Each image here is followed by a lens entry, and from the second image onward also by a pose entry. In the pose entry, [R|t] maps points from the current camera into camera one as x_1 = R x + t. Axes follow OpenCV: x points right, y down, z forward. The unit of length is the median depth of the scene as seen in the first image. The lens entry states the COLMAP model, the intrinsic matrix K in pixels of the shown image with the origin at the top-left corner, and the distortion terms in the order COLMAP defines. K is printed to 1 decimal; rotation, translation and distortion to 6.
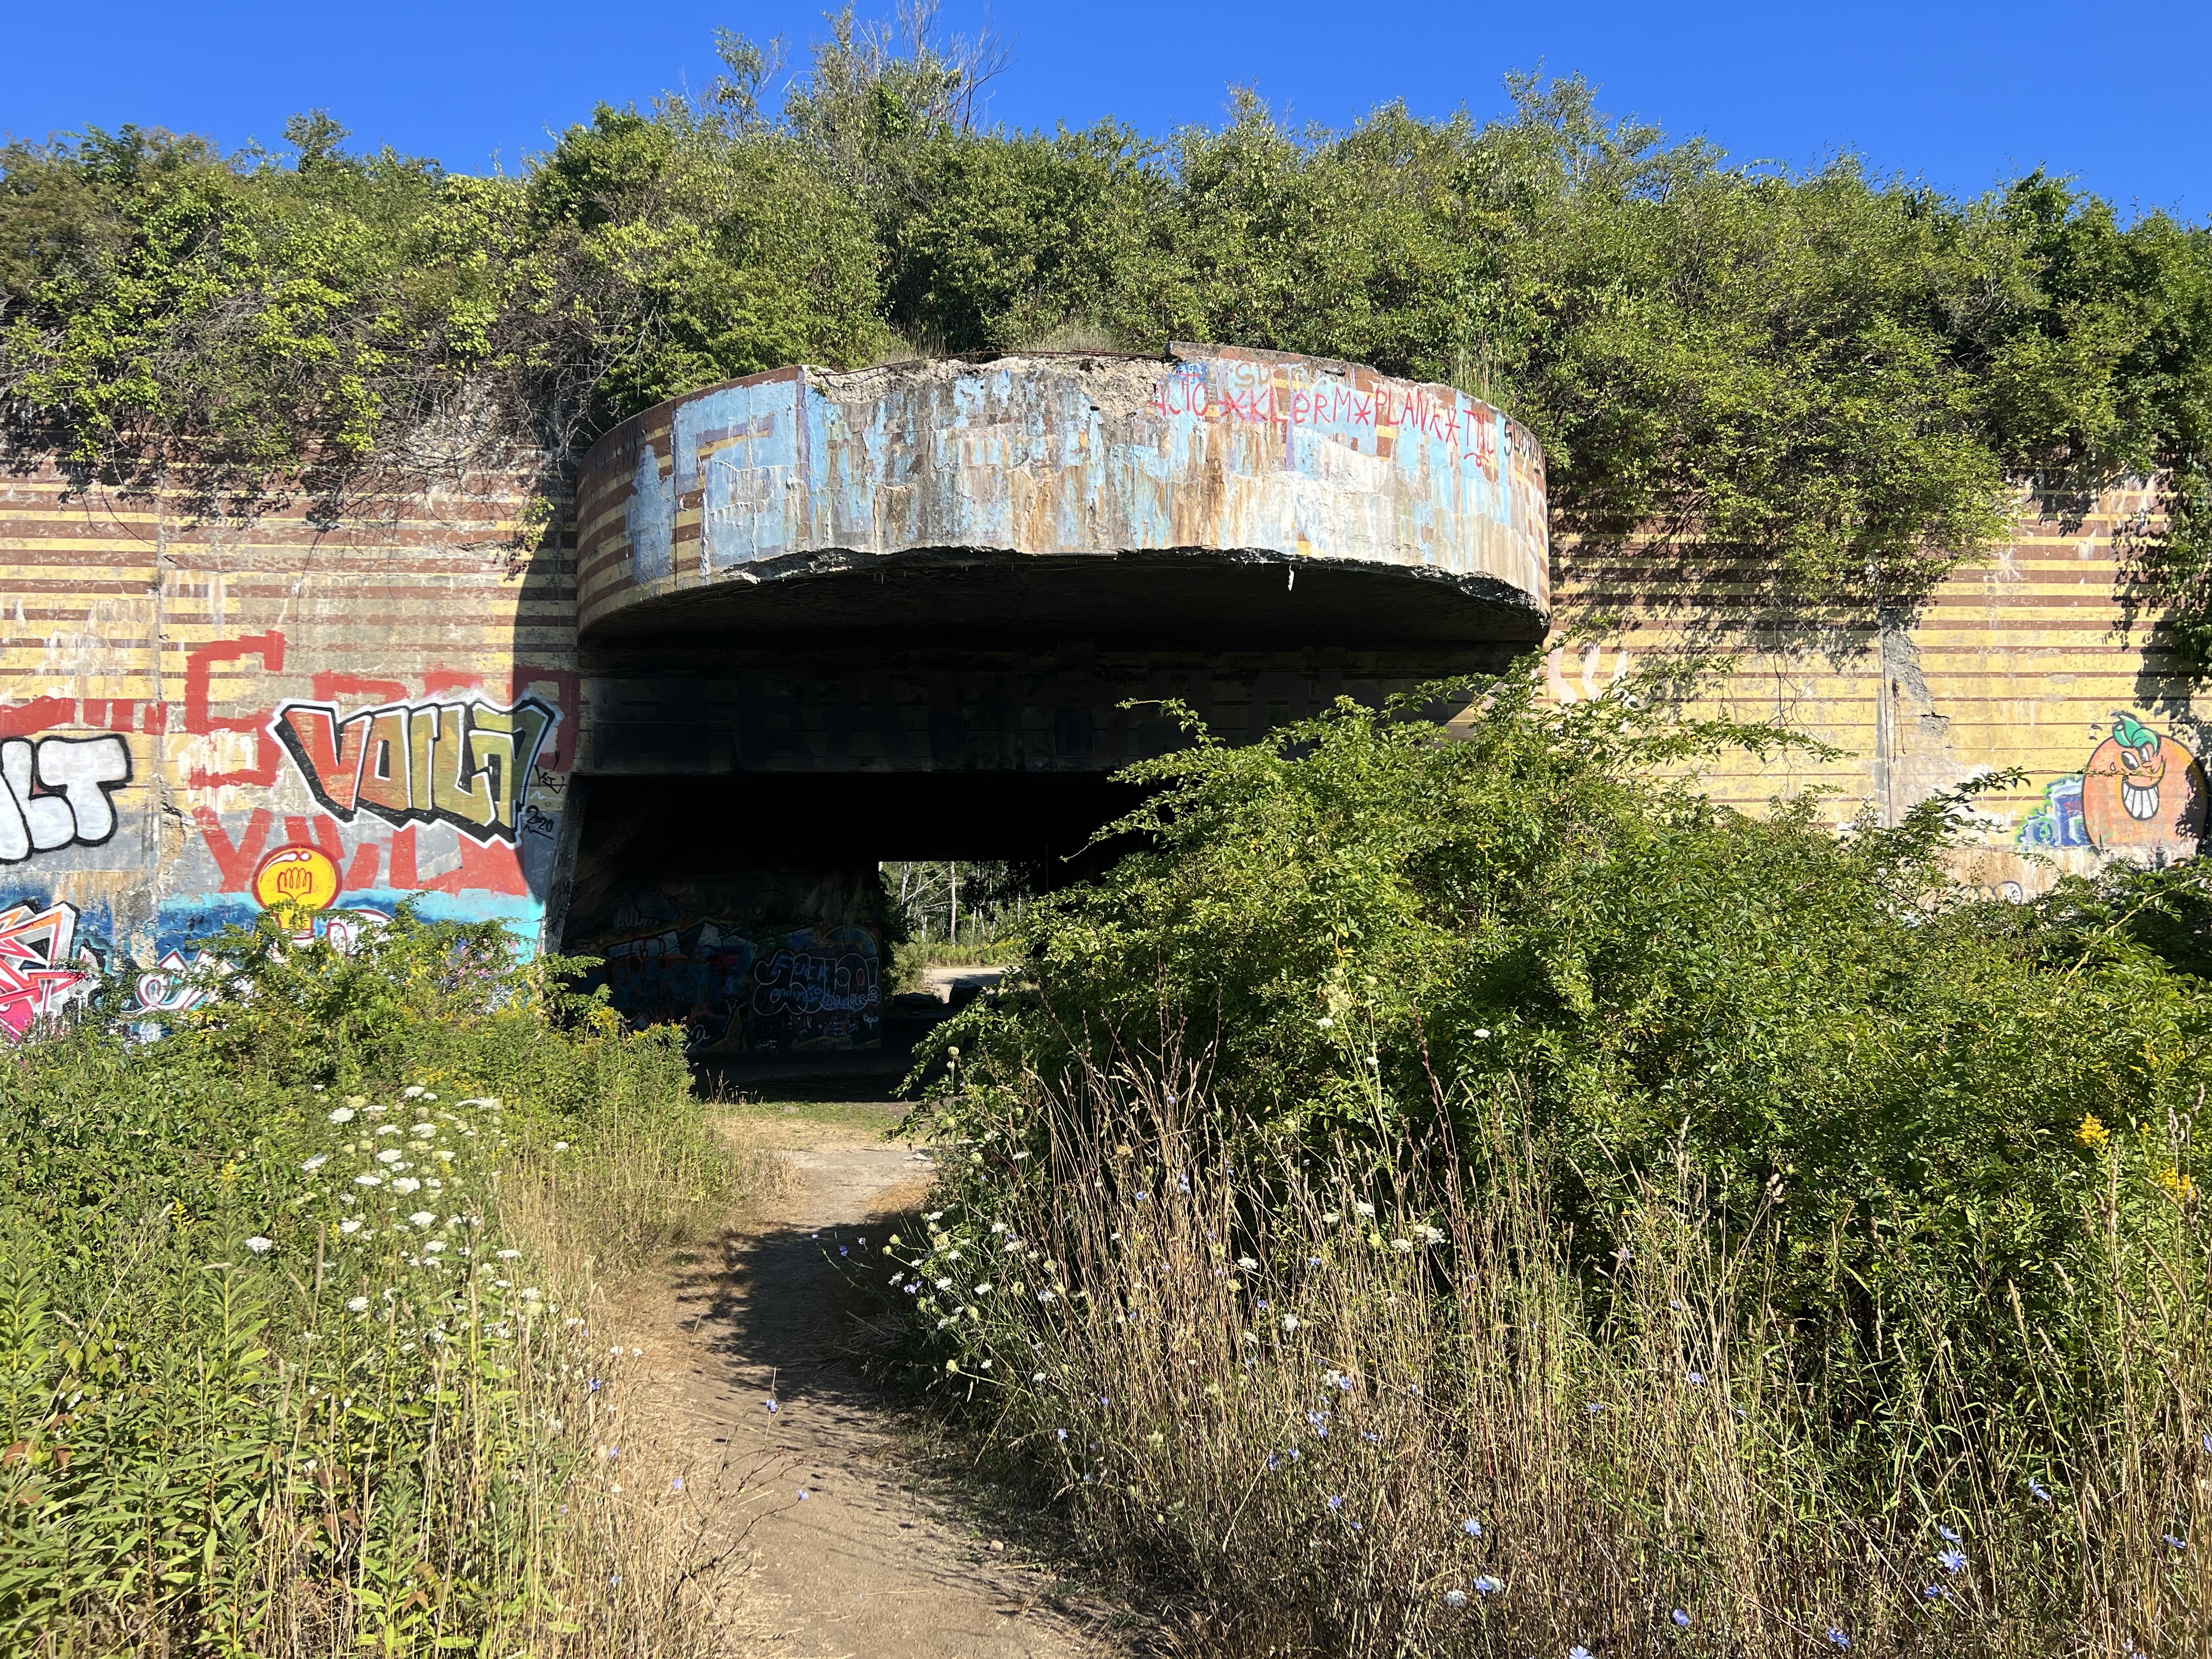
lens RADIAL K [[1653.8, 0, 1106.0], [0, 1653.8, 829.5], [0, 0, 1]] dist [0.165184, -0.193086]
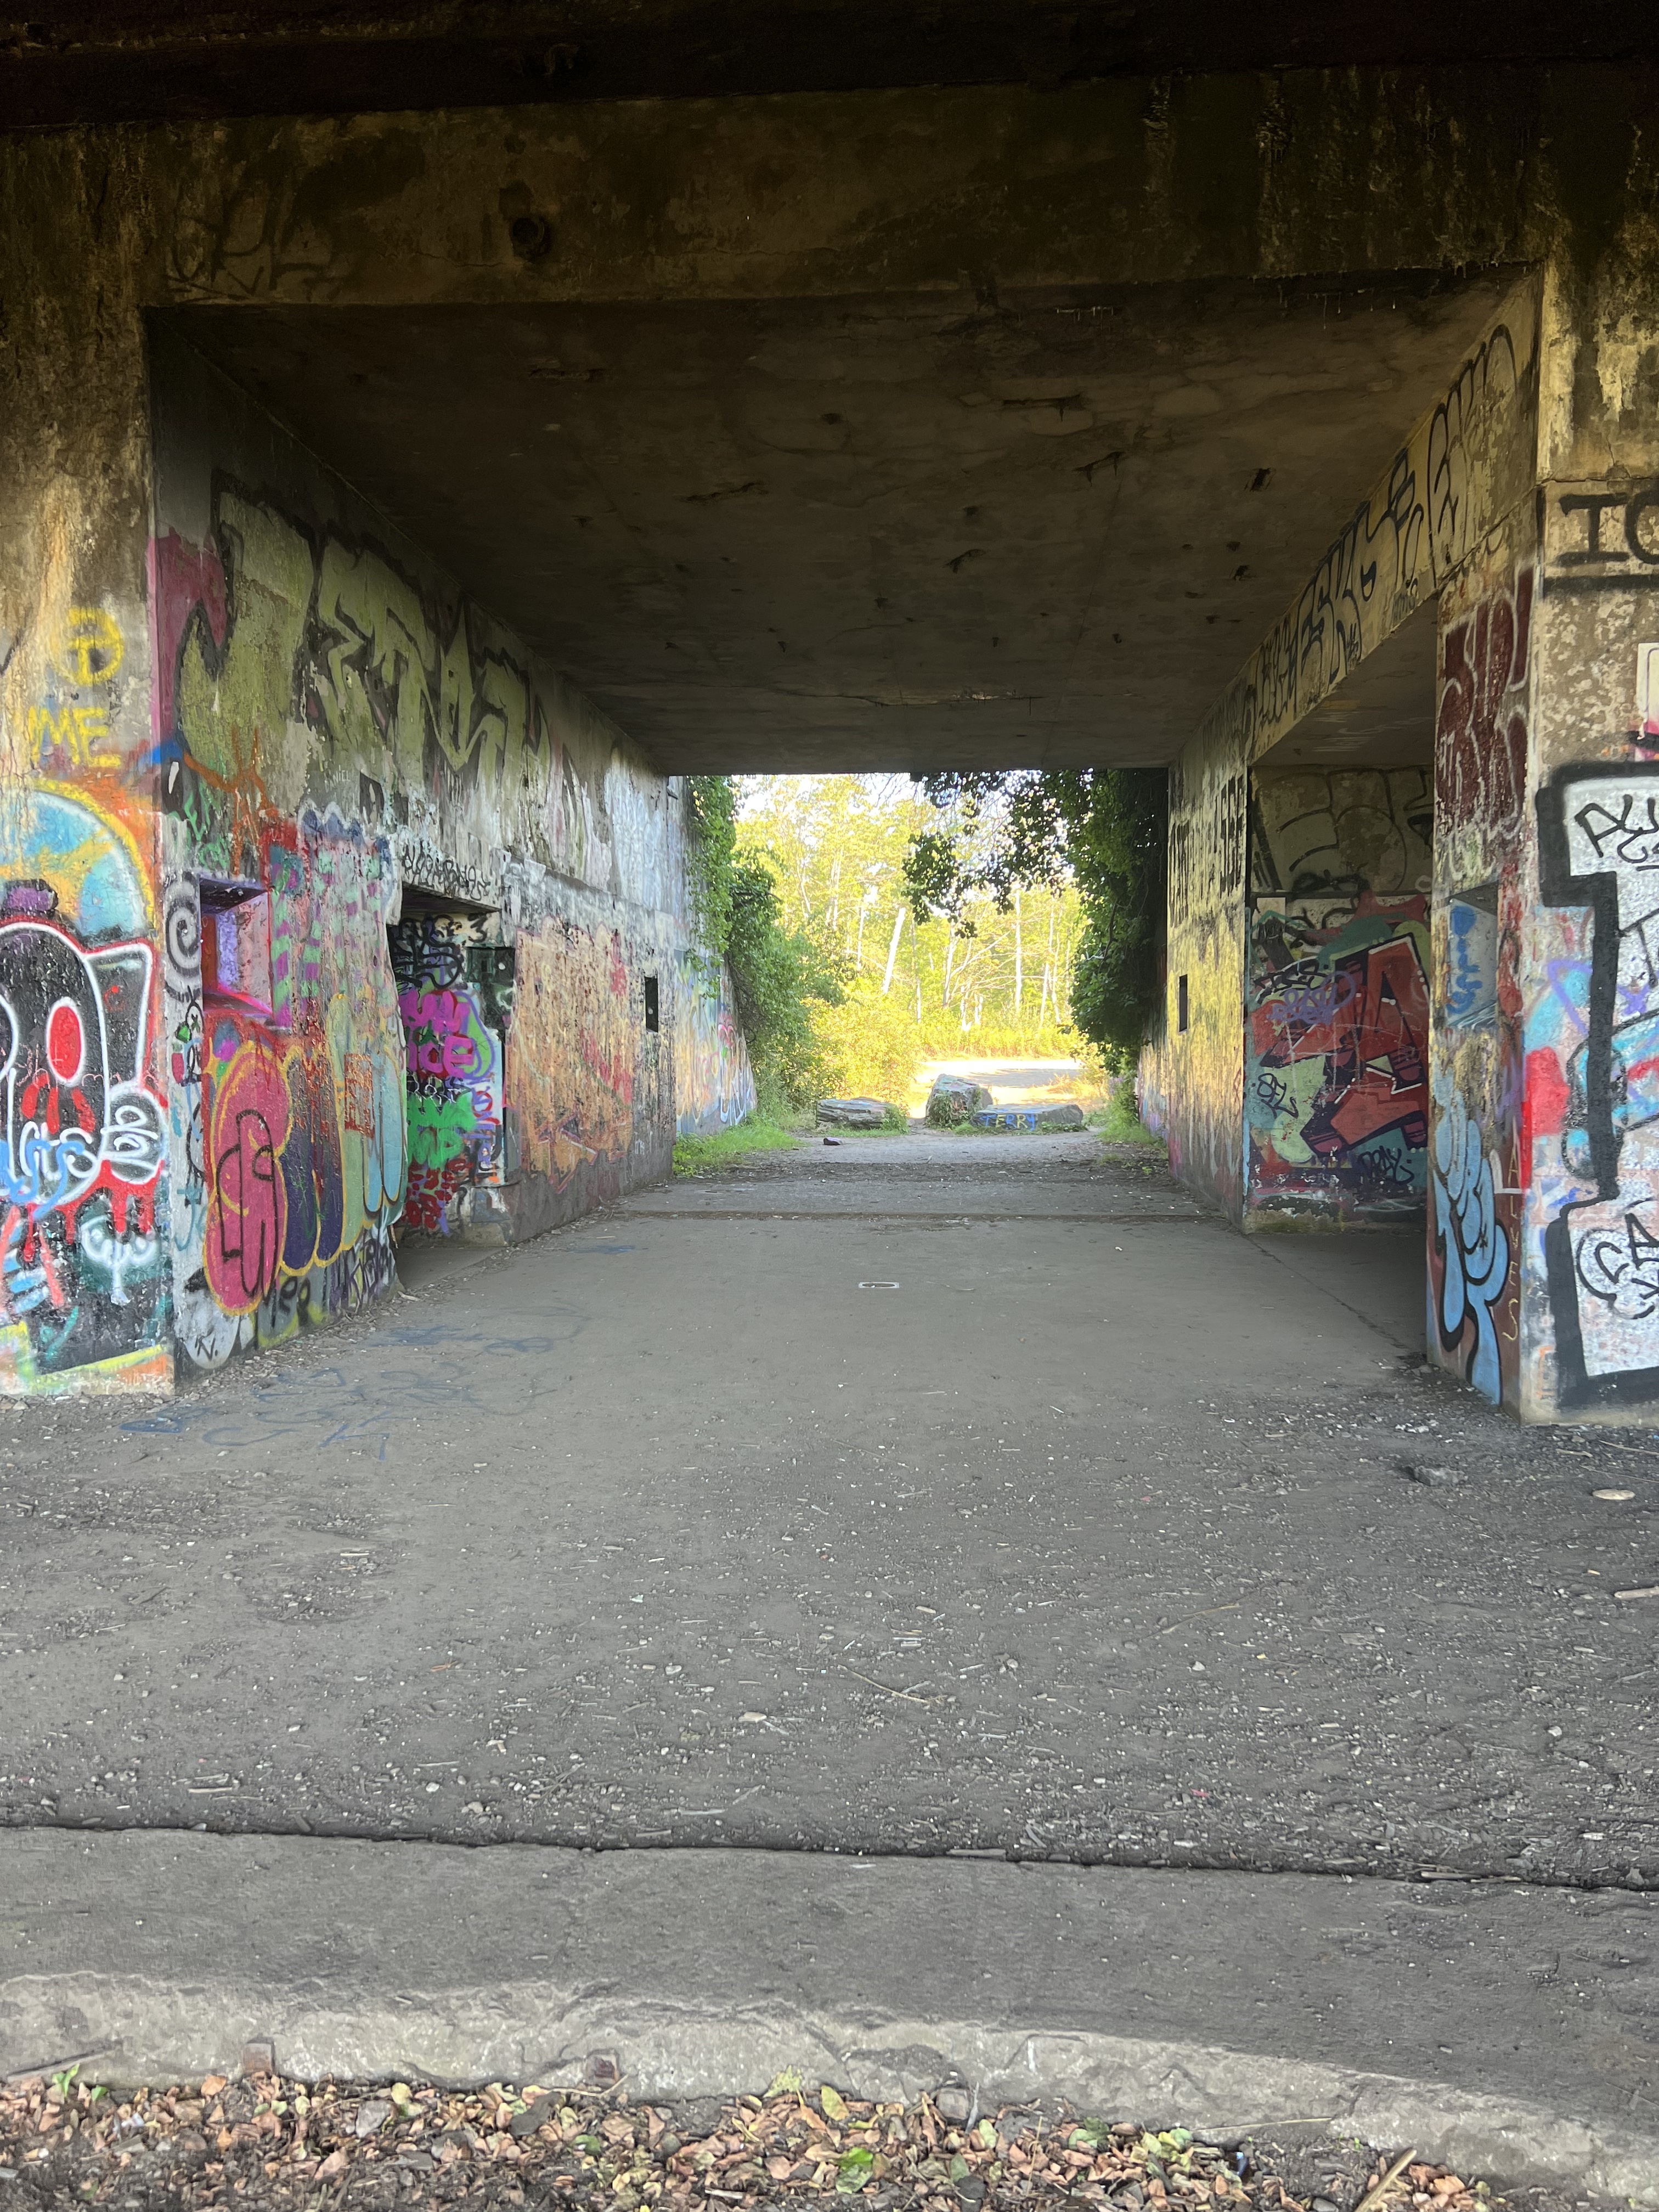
lens RADIAL K [[1653.8, 0, 818.5], [0, 1653.8, 1141.5], [0, 0, 1]] dist [0.165184, -0.193086]
pose [[0.973304, 0.025223, -0.228130, -0.008831], [0.004351, 0.991737, 0.128217, 0.052044], [0.229479, -0.125787, 0.965151, 0.570908]]
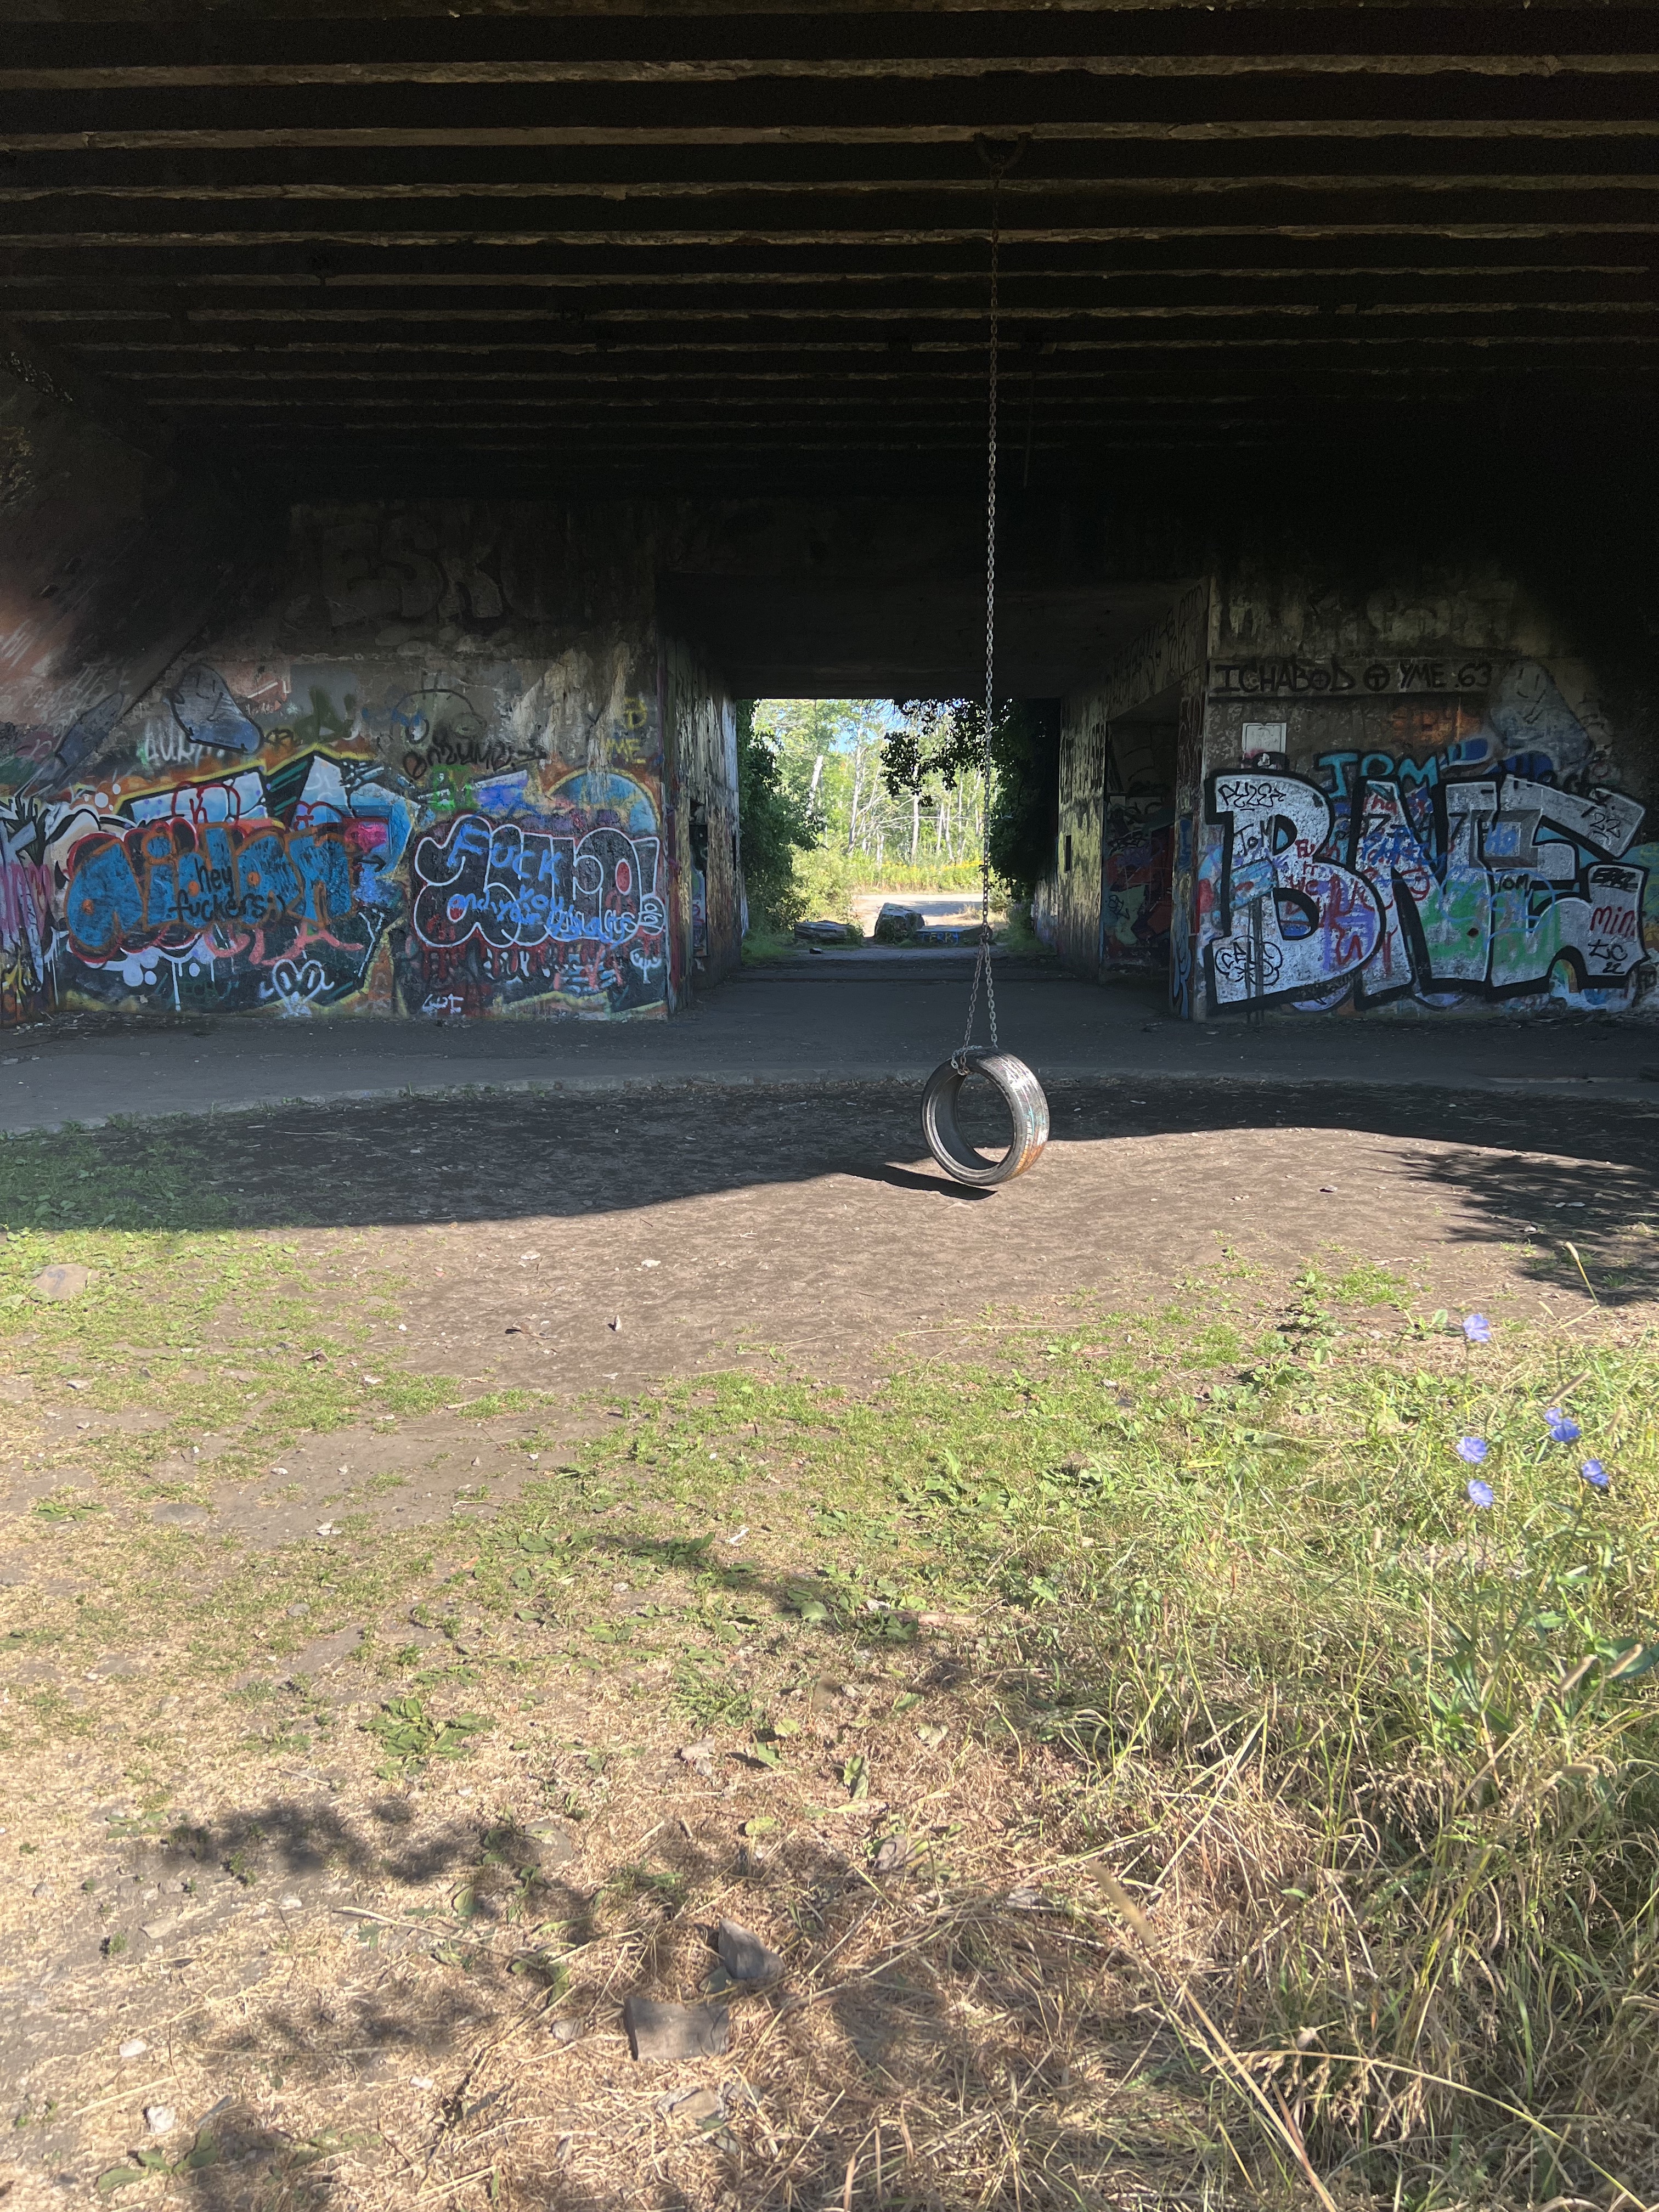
lens RADIAL K [[1653.8, 0, 818.5], [0, 1653.8, 1141.5], [0, 0, 1]] dist [0.165184, -0.193086]
pose [[0.987202, 0.038398, -0.154784, -0.007327], [-0.002801, 0.974606, 0.223908, 0.037822], [0.159451, -0.220609, 0.962241, 0.356806]]
